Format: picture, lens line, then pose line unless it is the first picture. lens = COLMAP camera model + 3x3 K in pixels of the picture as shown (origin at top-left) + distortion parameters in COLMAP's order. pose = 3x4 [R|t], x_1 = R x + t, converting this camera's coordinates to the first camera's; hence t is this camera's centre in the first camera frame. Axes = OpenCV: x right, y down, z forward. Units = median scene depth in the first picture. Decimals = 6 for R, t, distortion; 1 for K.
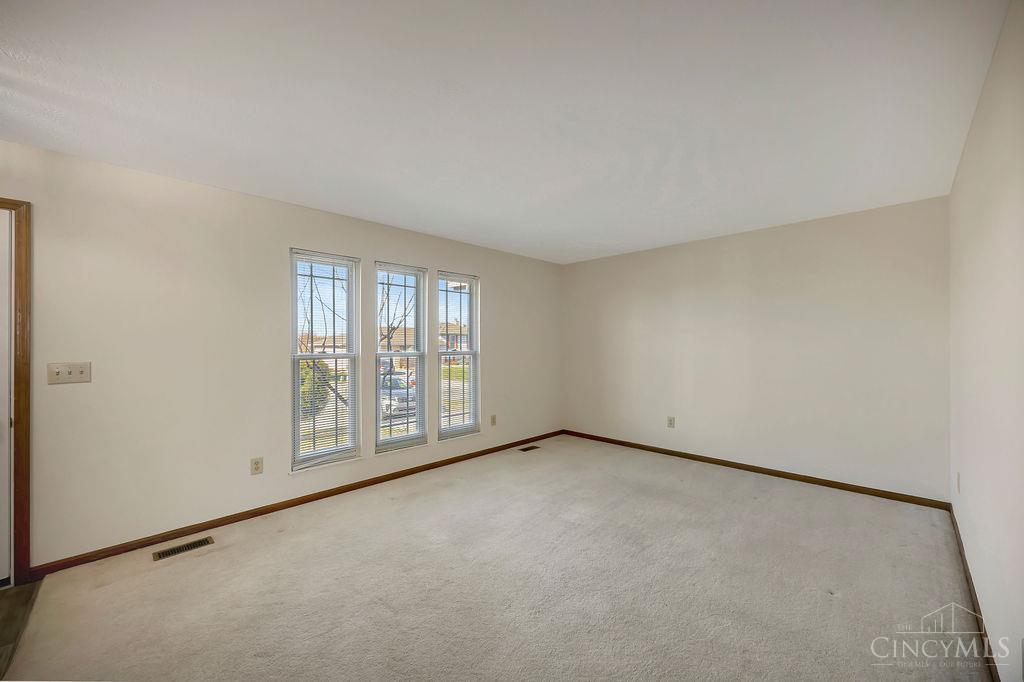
lens RADIAL K [[394.8, 0, 511.8], [0, 394.8, 341.2], [0, 0, 1]] dist [0.000885, 0.000247]
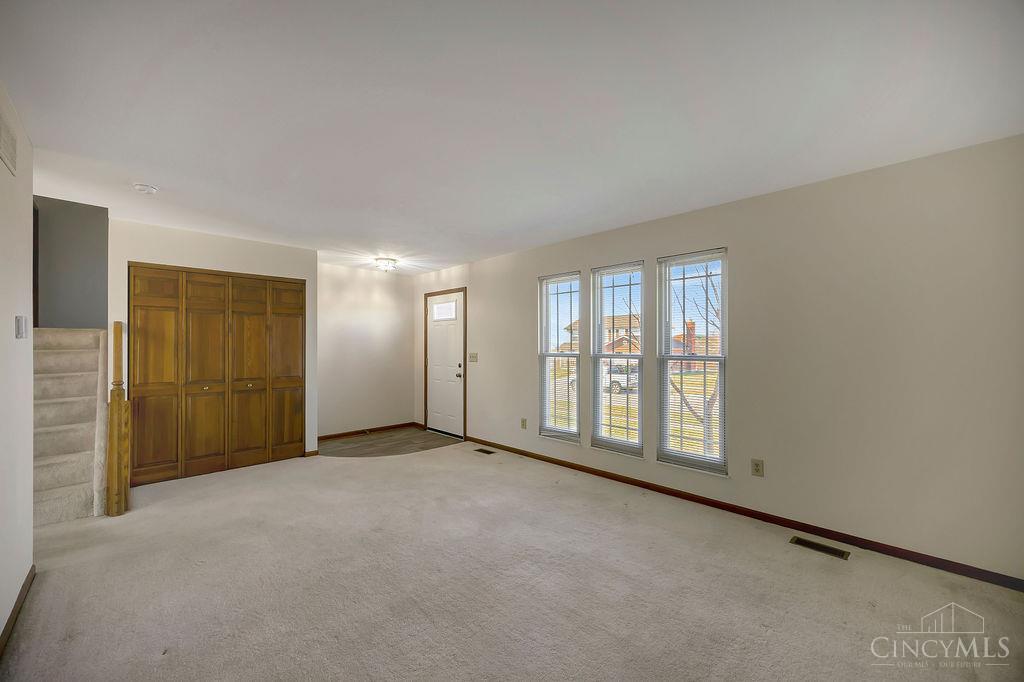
lens RADIAL K [[394.8, 0, 486.6], [0, 394.8, 344.9], [0, 0, 1]] dist [0.000885, 0.000247]
pose [[-0.037527, 0.005365, -0.999281, 0.794394], [0.007933, 0.999956, 0.005071, -0.002369], [0.999264, -0.007737, -0.037567, 0.795256]]
